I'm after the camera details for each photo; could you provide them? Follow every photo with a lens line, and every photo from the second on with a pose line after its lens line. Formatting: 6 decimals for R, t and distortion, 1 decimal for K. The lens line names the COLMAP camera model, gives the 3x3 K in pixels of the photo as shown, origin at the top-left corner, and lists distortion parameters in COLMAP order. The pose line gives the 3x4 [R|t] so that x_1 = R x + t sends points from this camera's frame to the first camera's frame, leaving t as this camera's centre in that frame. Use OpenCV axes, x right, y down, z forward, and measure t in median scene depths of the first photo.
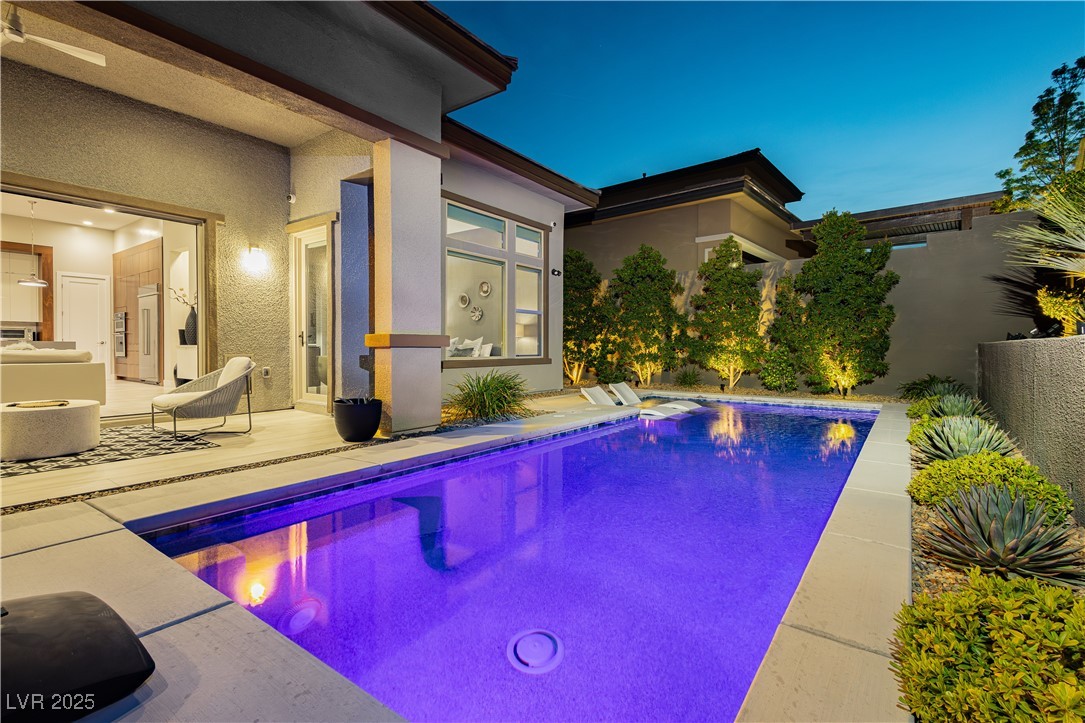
lens RADIAL K [[504.6, 0, 540.9], [0, 504.6, 356.6], [0, 0, 1]] dist [0.000860, 0.000059]
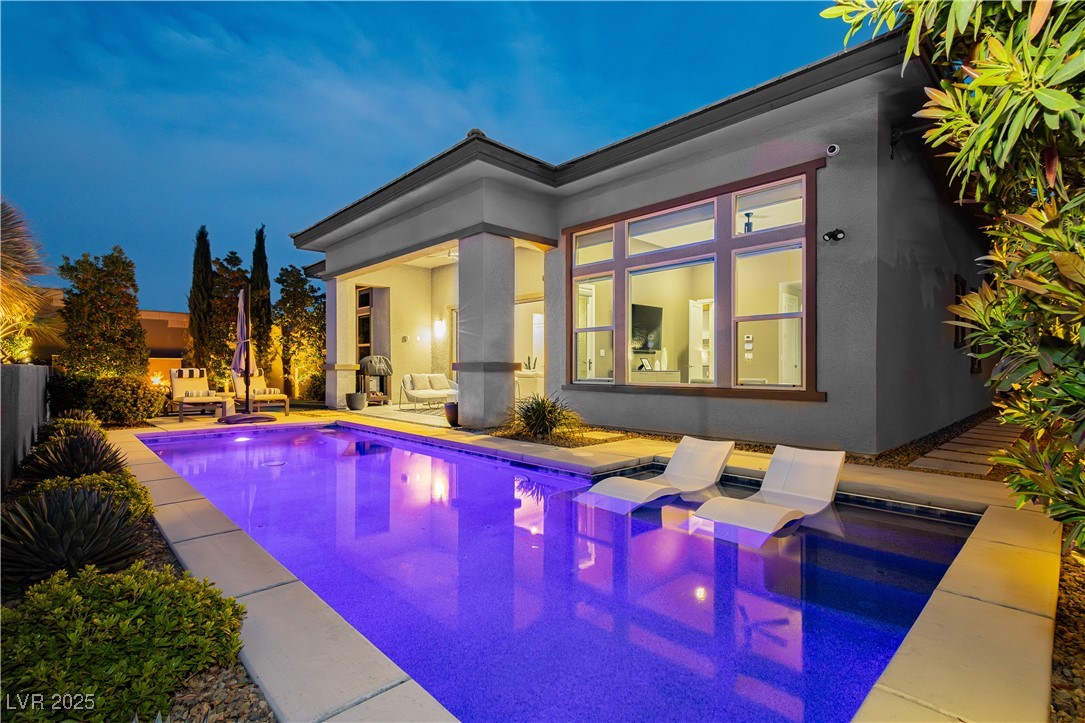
lens RADIAL K [[504.6, 0, 542.1], [0, 504.6, 365.2], [0, 0, 1]] dist [0.000860, 0.000059]
pose [[-0.182188, -0.005531, -0.983248, 0.694786], [-0.022211, 0.999752, -0.001509, -0.019912], [0.983013, 0.021564, -0.182265, 0.876739]]
